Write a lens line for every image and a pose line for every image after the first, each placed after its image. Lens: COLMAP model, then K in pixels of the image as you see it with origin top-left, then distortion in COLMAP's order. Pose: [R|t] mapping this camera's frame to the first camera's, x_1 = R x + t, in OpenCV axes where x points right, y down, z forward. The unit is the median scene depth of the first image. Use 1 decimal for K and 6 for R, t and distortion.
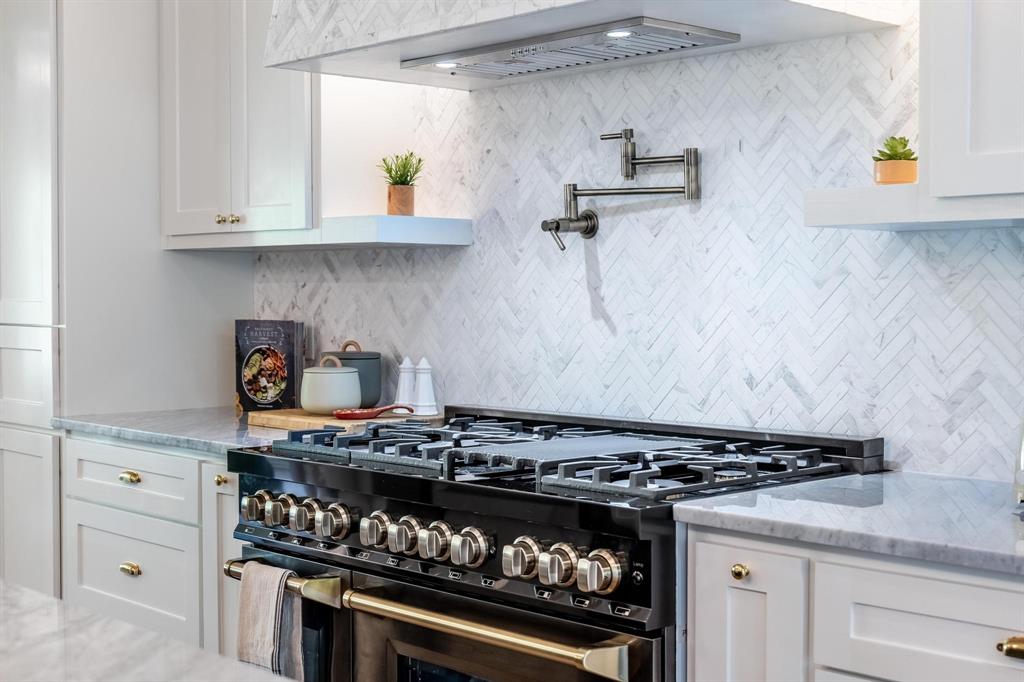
lens RADIAL K [[1462.6, 0, 511.9], [0, 1462.6, 342.9], [0, 0, 1]] dist [-0.021865, 0.000000]
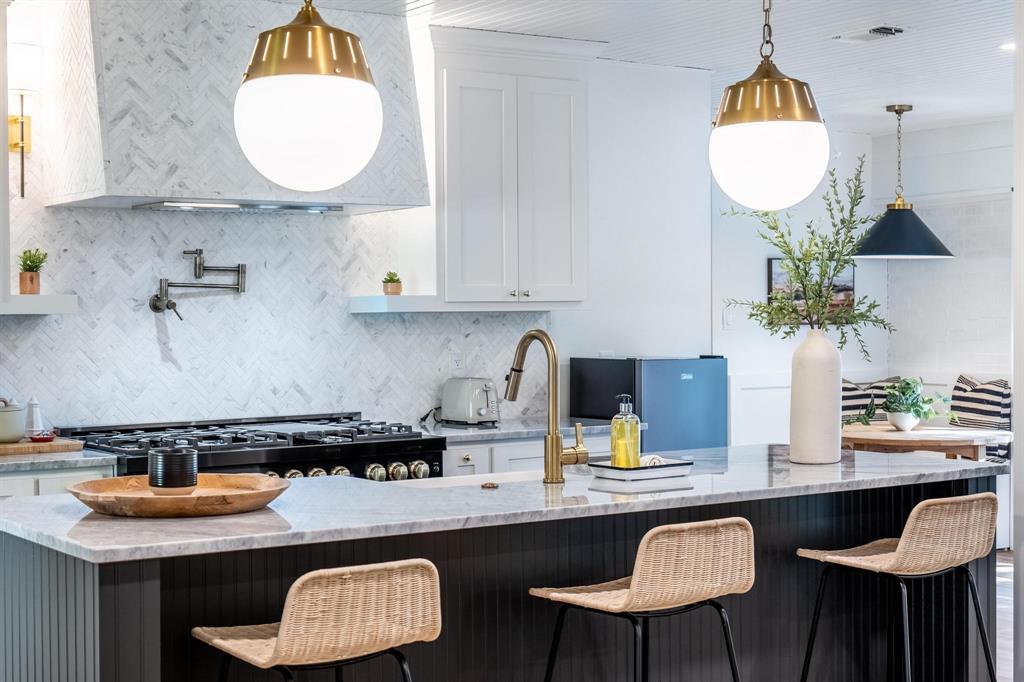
lens RADIAL K [[1616.8, 0, 512.0], [0, 1616.8, 339.7], [0, 0, 1]] dist [0.026977, 0.000000]
pose [[0.130202, -0.016446, 0.991351, -1.788135], [0.045157, 0.998923, 0.010640, -0.046074], [-0.990459, 0.043381, 0.130805, 0.411495]]
